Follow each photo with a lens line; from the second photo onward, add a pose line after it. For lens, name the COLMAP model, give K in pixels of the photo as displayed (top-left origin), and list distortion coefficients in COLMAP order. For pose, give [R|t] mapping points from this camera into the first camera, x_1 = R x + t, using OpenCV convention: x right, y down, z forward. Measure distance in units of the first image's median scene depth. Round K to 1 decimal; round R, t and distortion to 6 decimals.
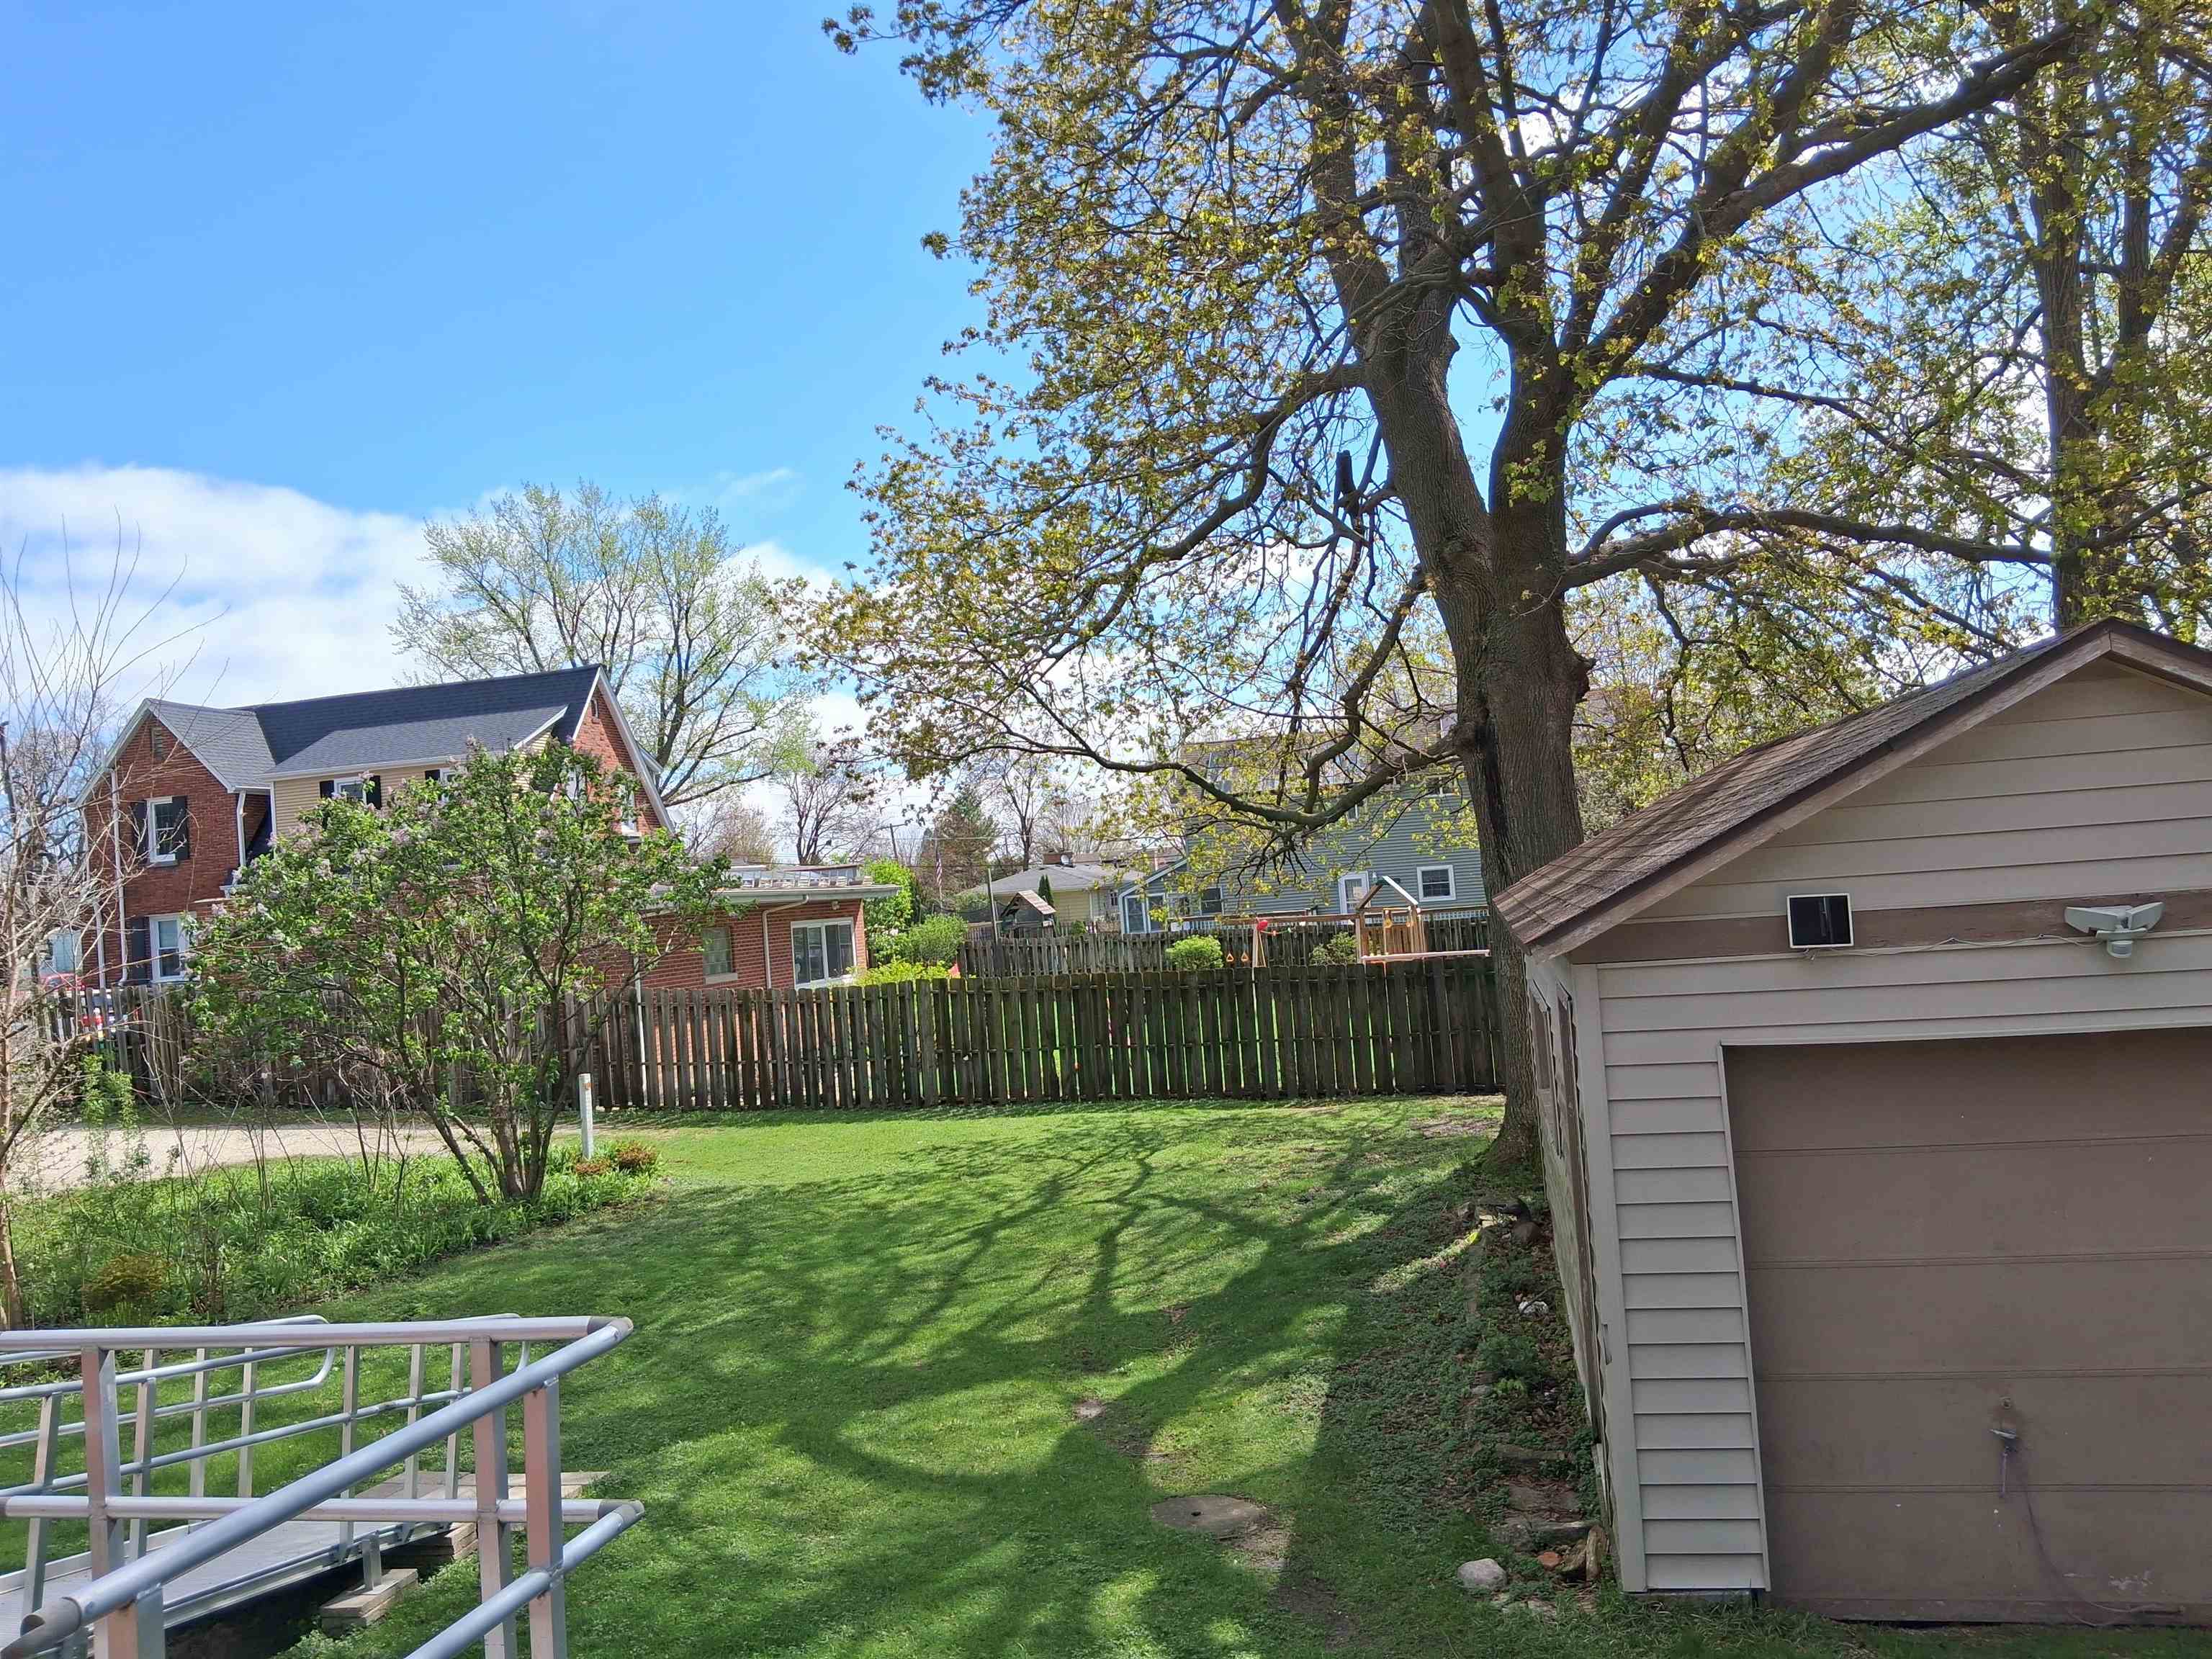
lens RADIAL K [[1673.7, 0, 1098.2], [0, 1673.7, 829.3], [0, 0, 1]] dist [0.142168, -0.258107]
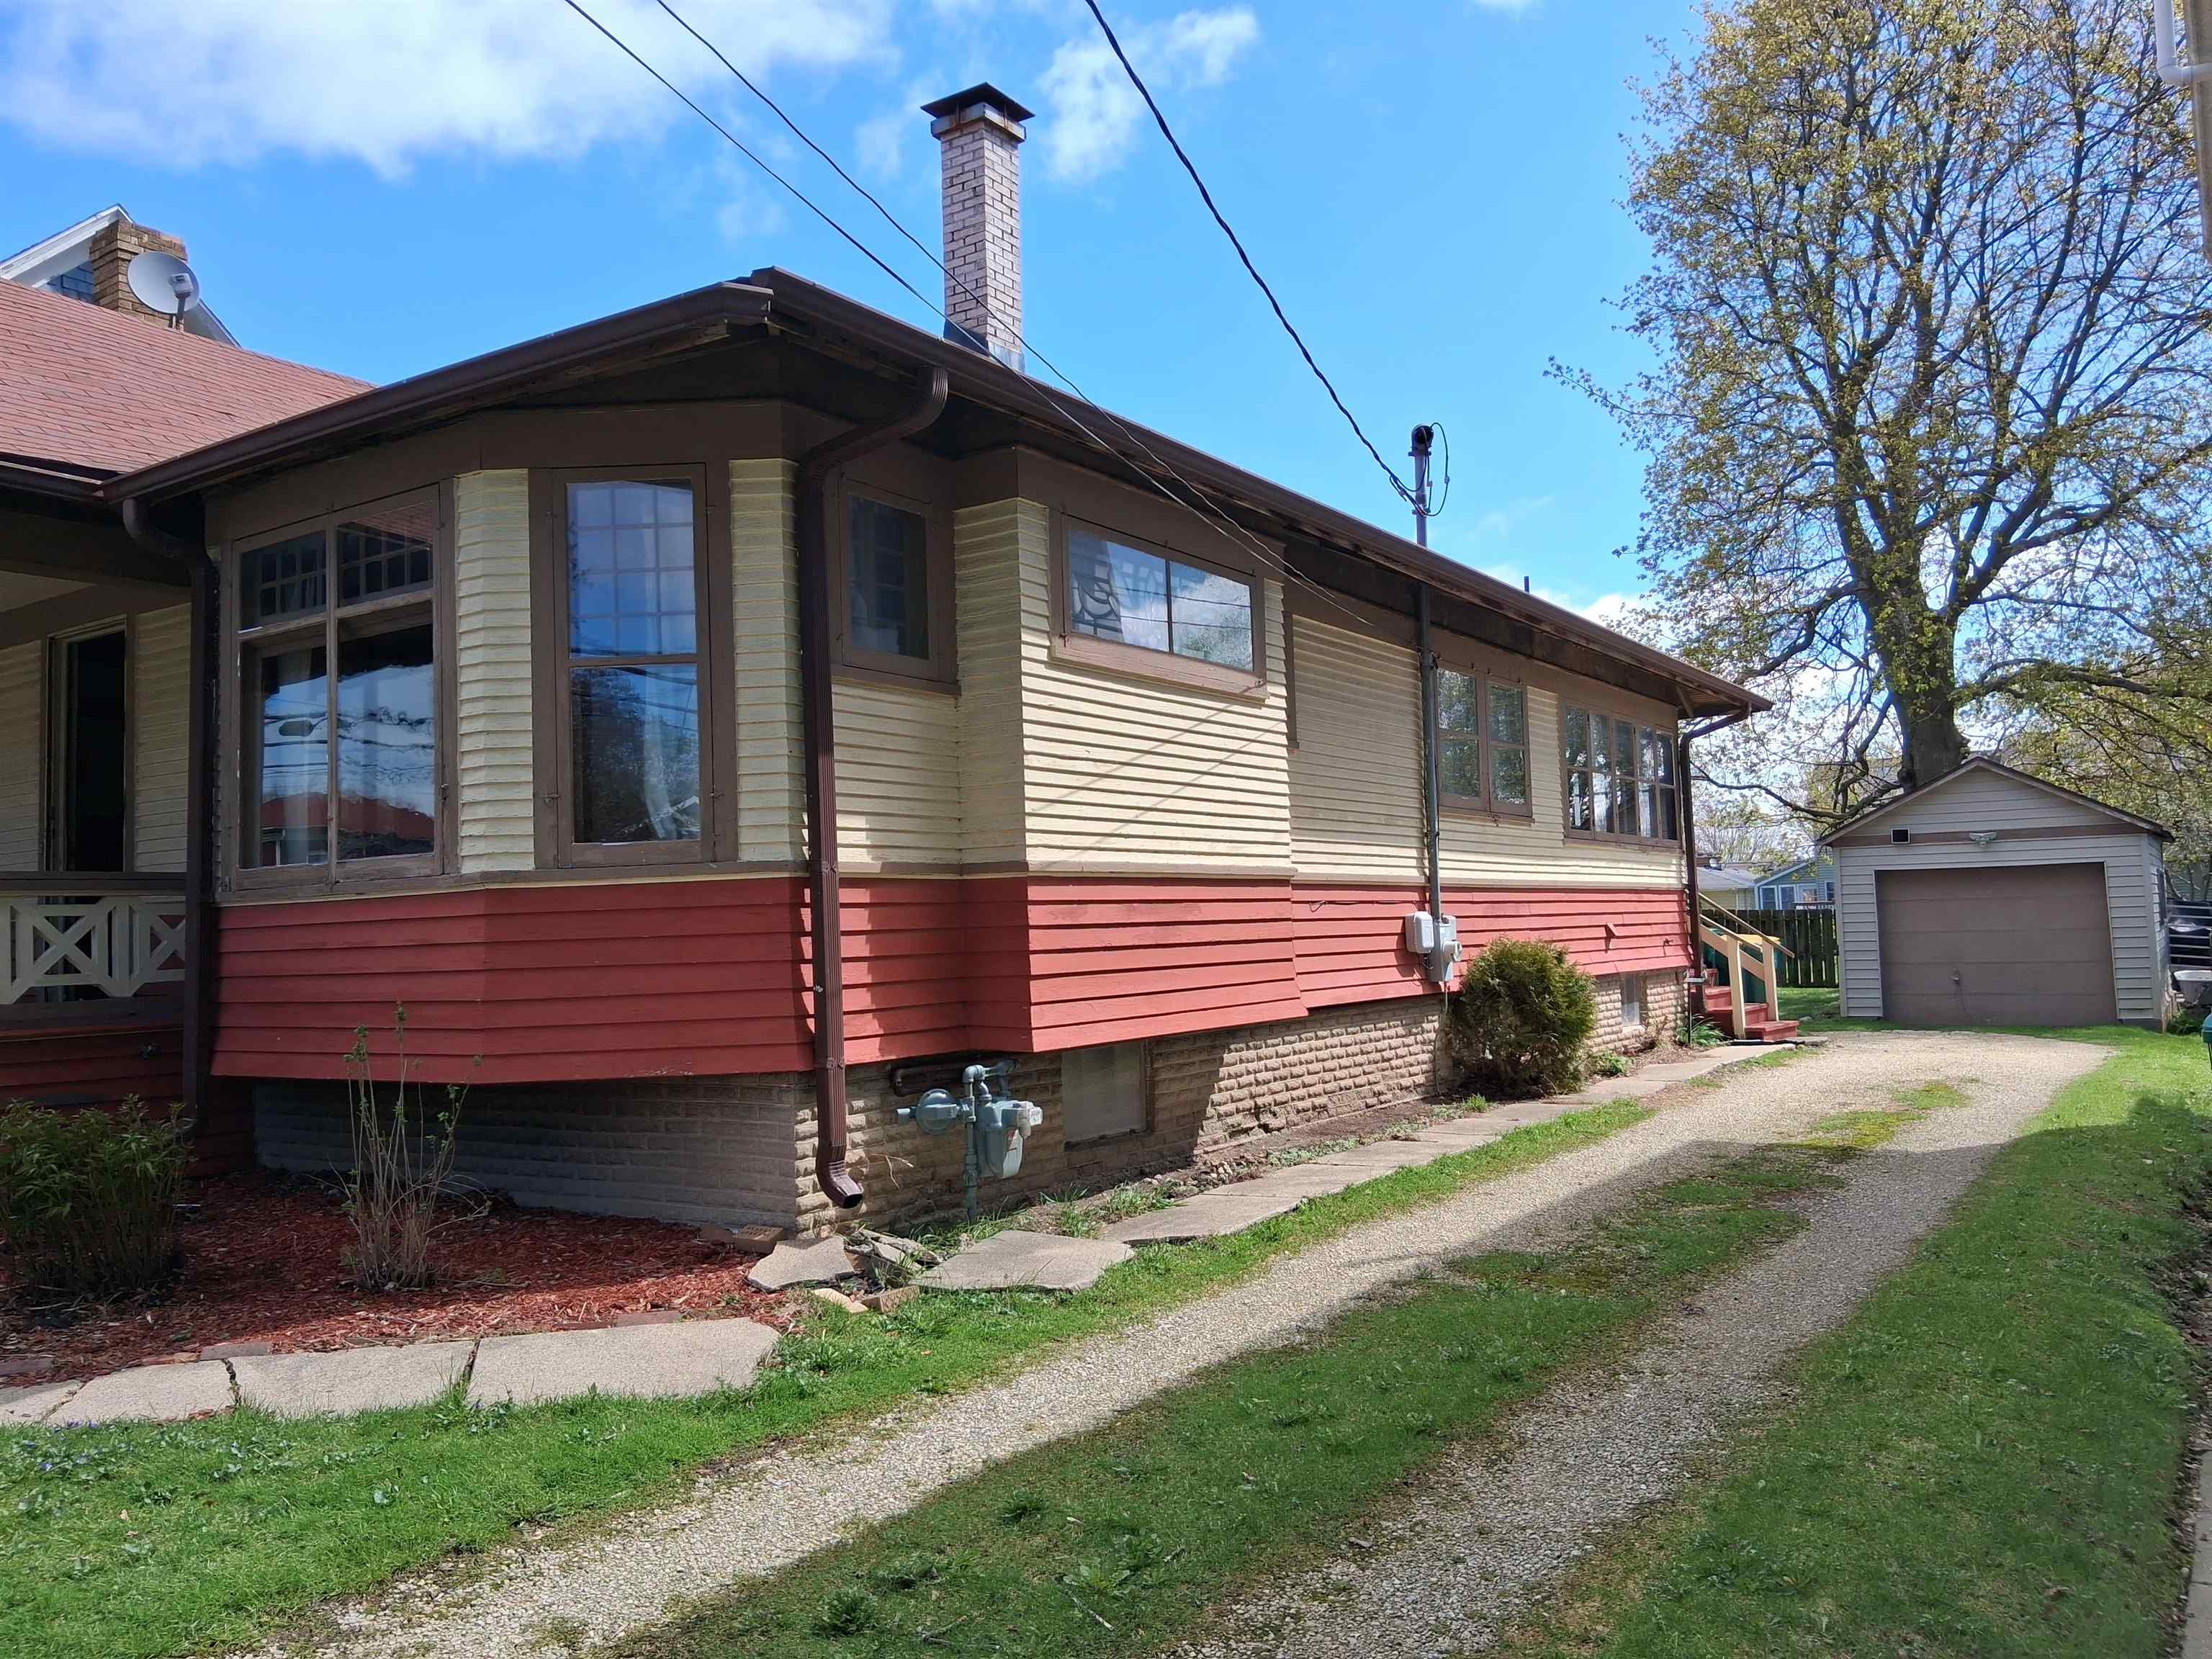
lens RADIAL K [[1680.9, 0, 1106.0], [0, 1680.9, 829.5], [0, 0, 1]] dist [0.134563, -0.236480]
pose [[0.932915, 0.022439, -0.359396, 0.053586], [-0.023901, 0.999714, 0.000375, 0.028692], [0.359301, 0.008240, 0.933185, -1.122042]]
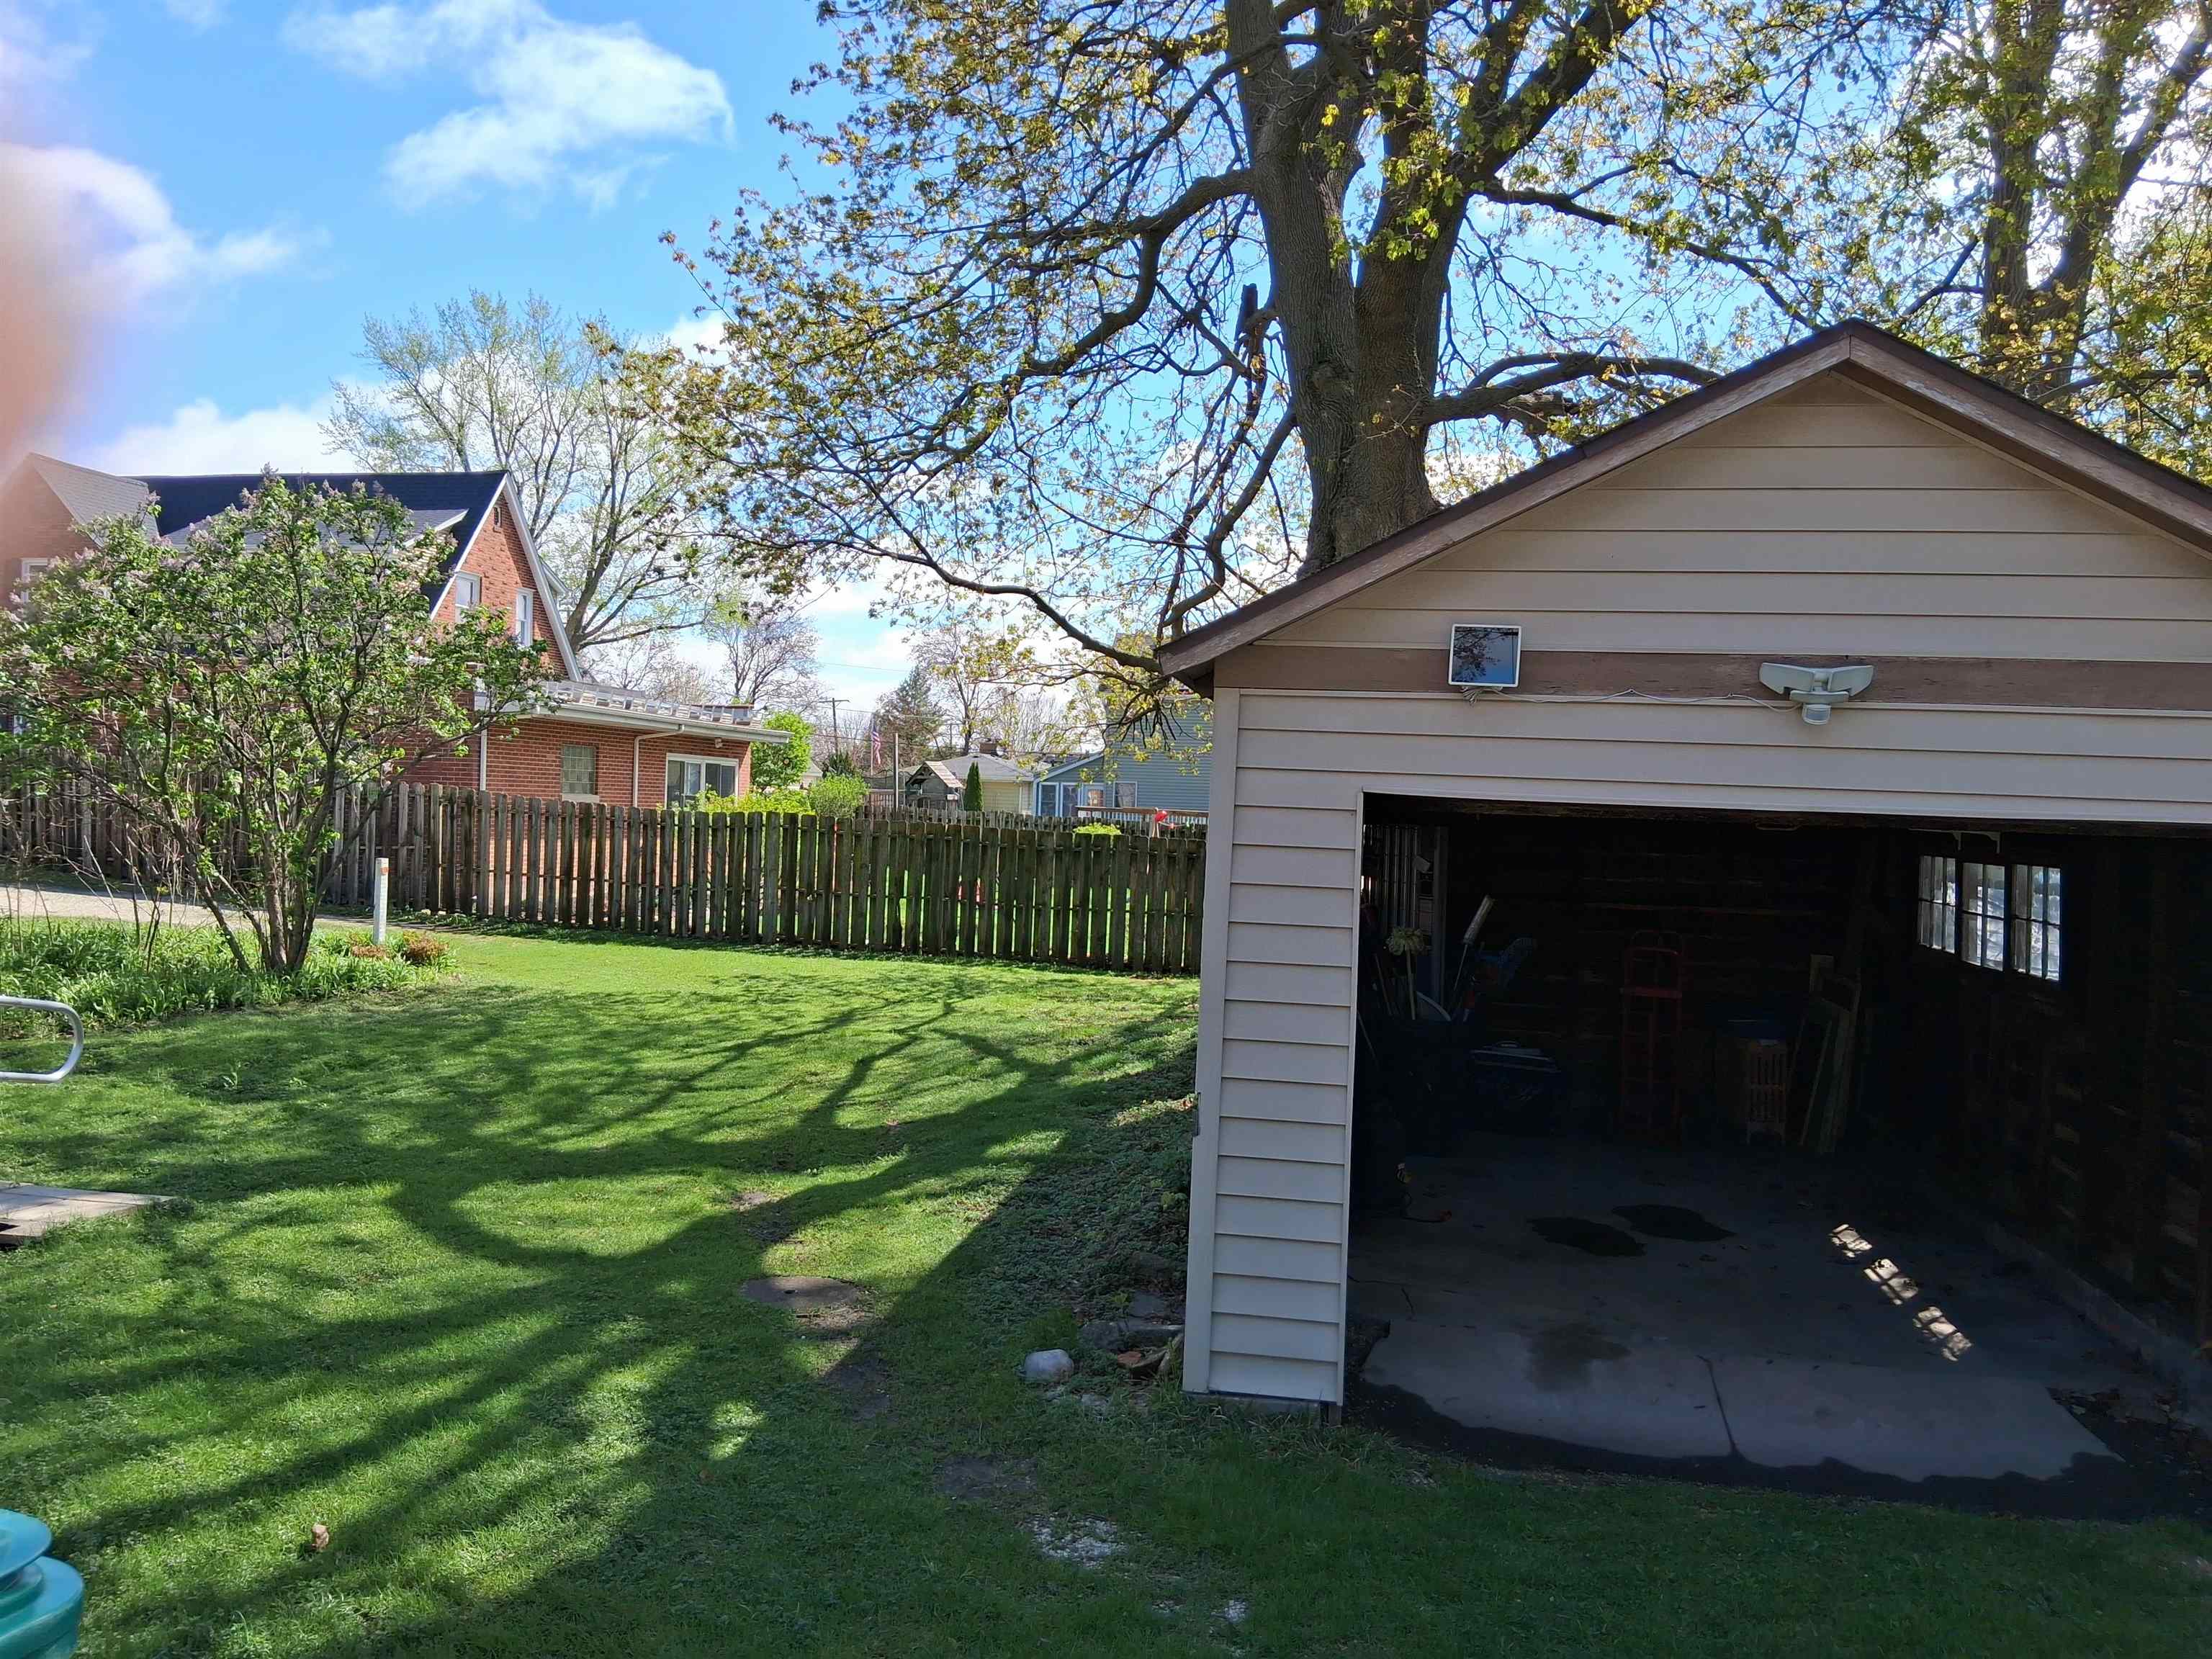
lens RADIAL K [[1680.9, 0, 1106.0], [0, 1680.9, 829.5], [0, 0, 1]] dist [0.134563, -0.236480]
pose [[0.993325, 0.110352, 0.033583, 0.076753], [-0.111948, 0.992451, 0.050083, 0.043548], [-0.027803, -0.053508, 0.998180, 0.049587]]
